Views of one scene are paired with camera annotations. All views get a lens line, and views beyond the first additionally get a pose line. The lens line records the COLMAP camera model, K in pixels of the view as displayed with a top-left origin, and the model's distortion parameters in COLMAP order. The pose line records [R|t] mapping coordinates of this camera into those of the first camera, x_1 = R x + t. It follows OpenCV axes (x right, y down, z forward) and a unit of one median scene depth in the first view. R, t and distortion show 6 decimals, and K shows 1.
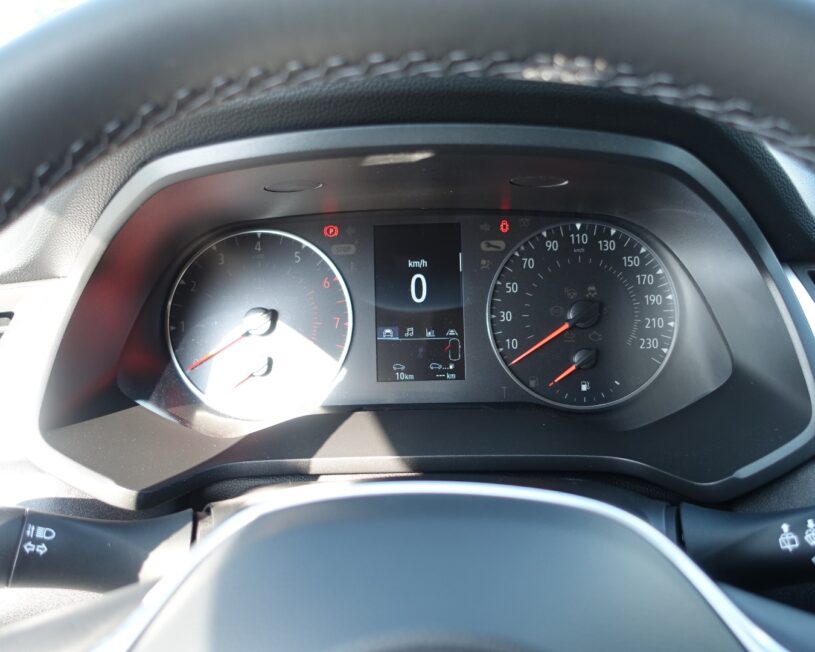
lens RADIAL K [[665.0, 0, 406.5], [0, 665.0, 324.4], [0, 0, 1]] dist [-0.013847, -0.006923]
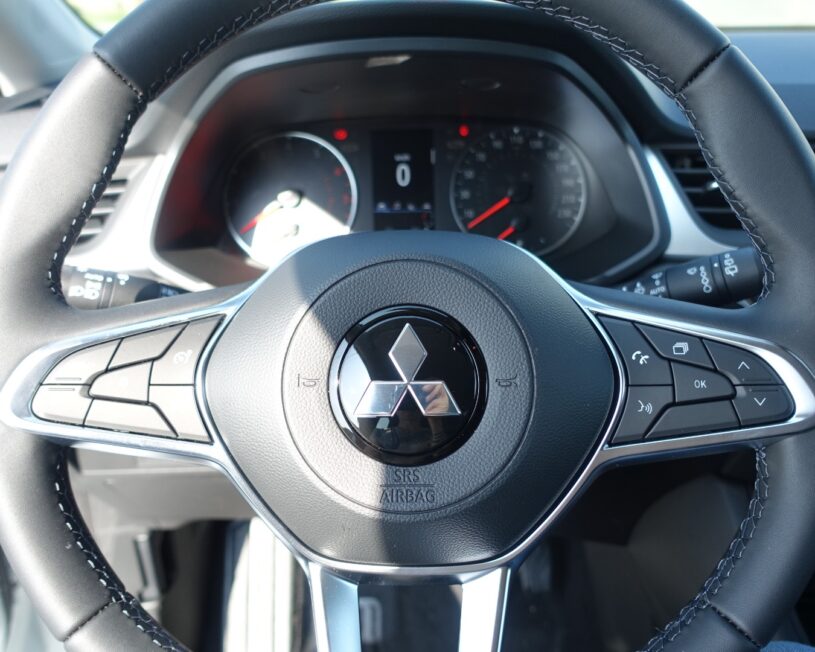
lens RADIAL K [[616.3, 0, 409.6], [0, 616.3, 326.6], [0, 0, 1]] dist [-0.025568, 0.005455]
pose [[0.999735, -0.005177, 0.022451, 0.001159], [0.003843, 0.998247, 0.059064, 0.191472], [-0.022718, -0.058962, 0.998002, -0.324267]]
